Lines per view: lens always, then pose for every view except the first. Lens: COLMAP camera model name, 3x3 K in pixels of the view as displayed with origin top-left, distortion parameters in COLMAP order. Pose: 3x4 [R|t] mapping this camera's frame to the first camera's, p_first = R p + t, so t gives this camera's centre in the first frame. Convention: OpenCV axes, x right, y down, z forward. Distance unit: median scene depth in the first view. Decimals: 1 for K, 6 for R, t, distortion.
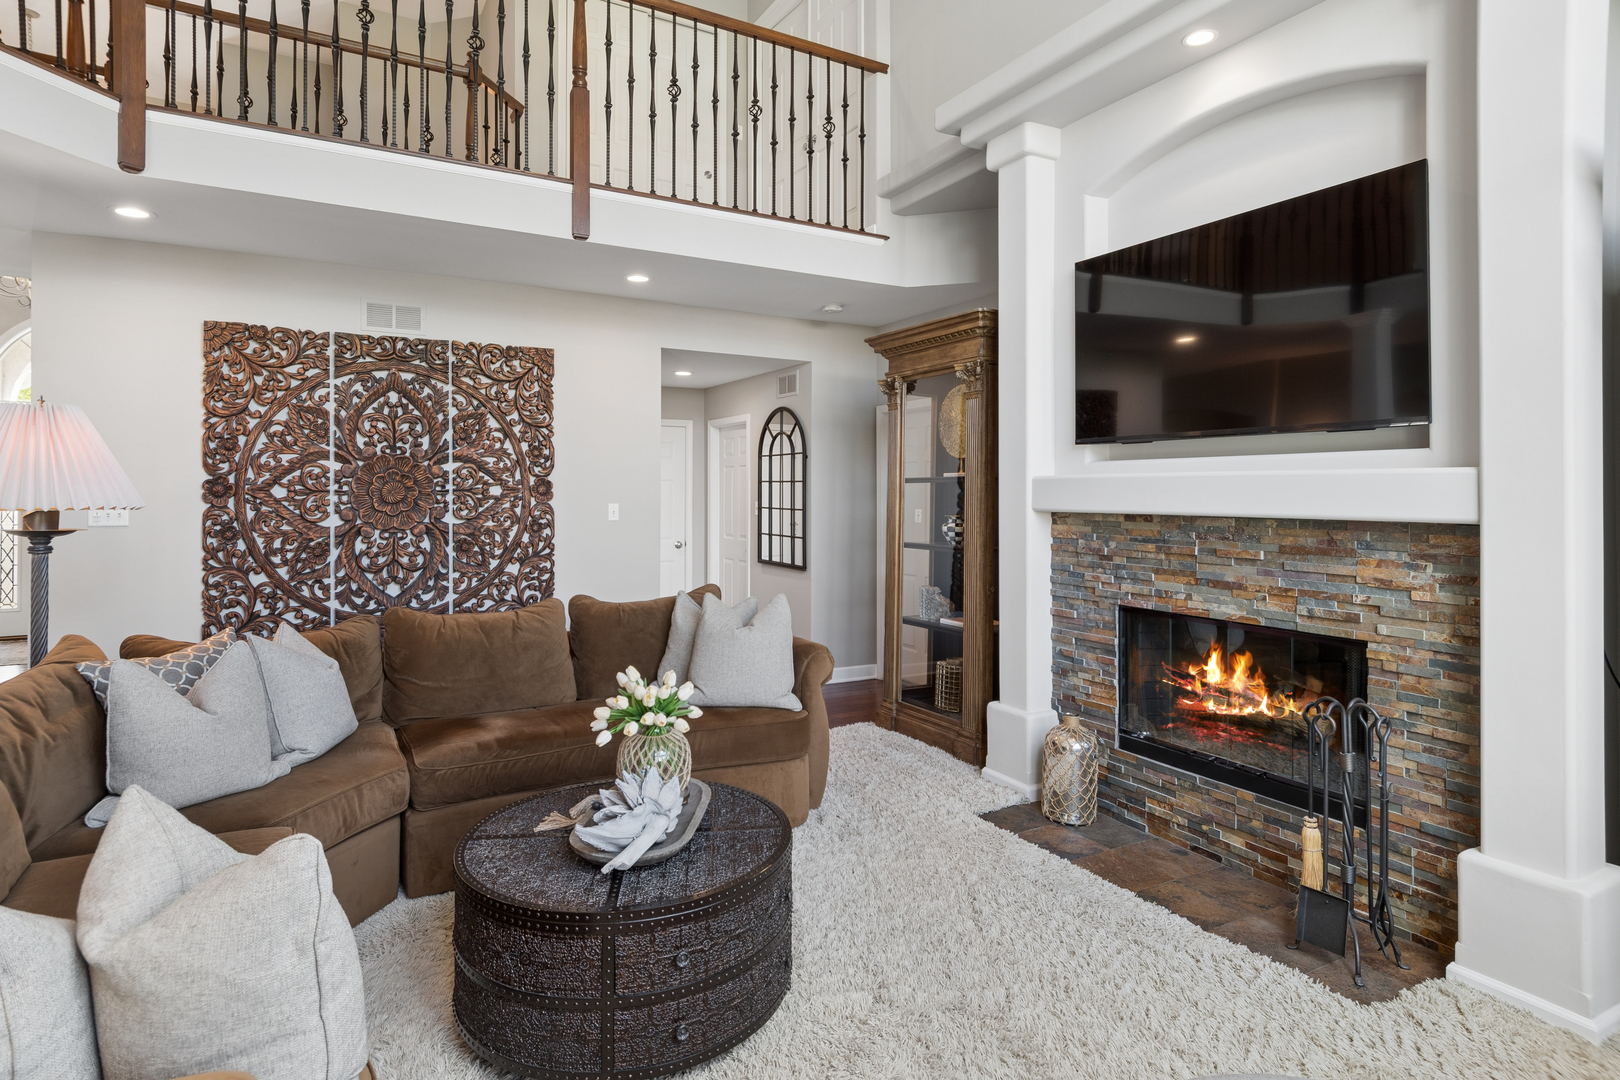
lens RADIAL K [[854.0, 0, 818.0], [0, 854.0, 487.3], [0, 0, 1]] dist [-0.004016, -0.002977]
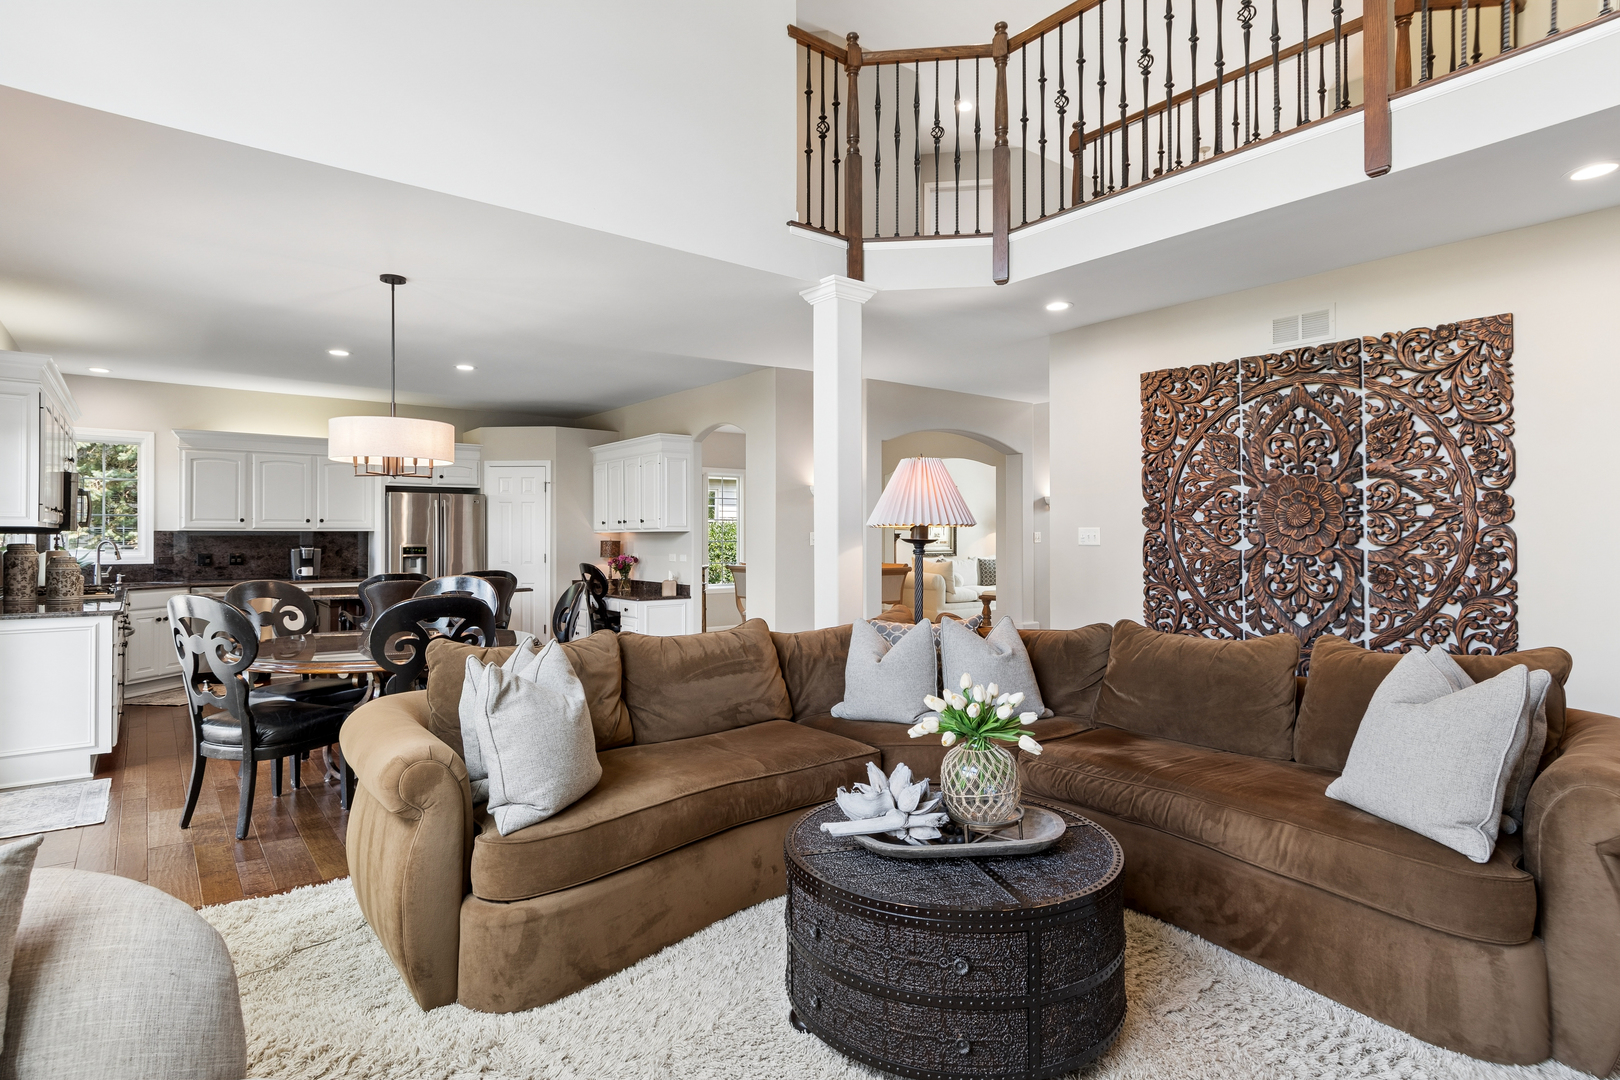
lens RADIAL K [[854.0, 0, 821.2], [0, 854.0, 531.6], [0, 0, 1]] dist [-0.004016, -0.002977]
pose [[0.145553, -0.008203, -0.989316, 0.343959], [0.007386, 0.999947, -0.007204, 0.026449], [0.989323, -0.006259, 0.145606, 0.337755]]
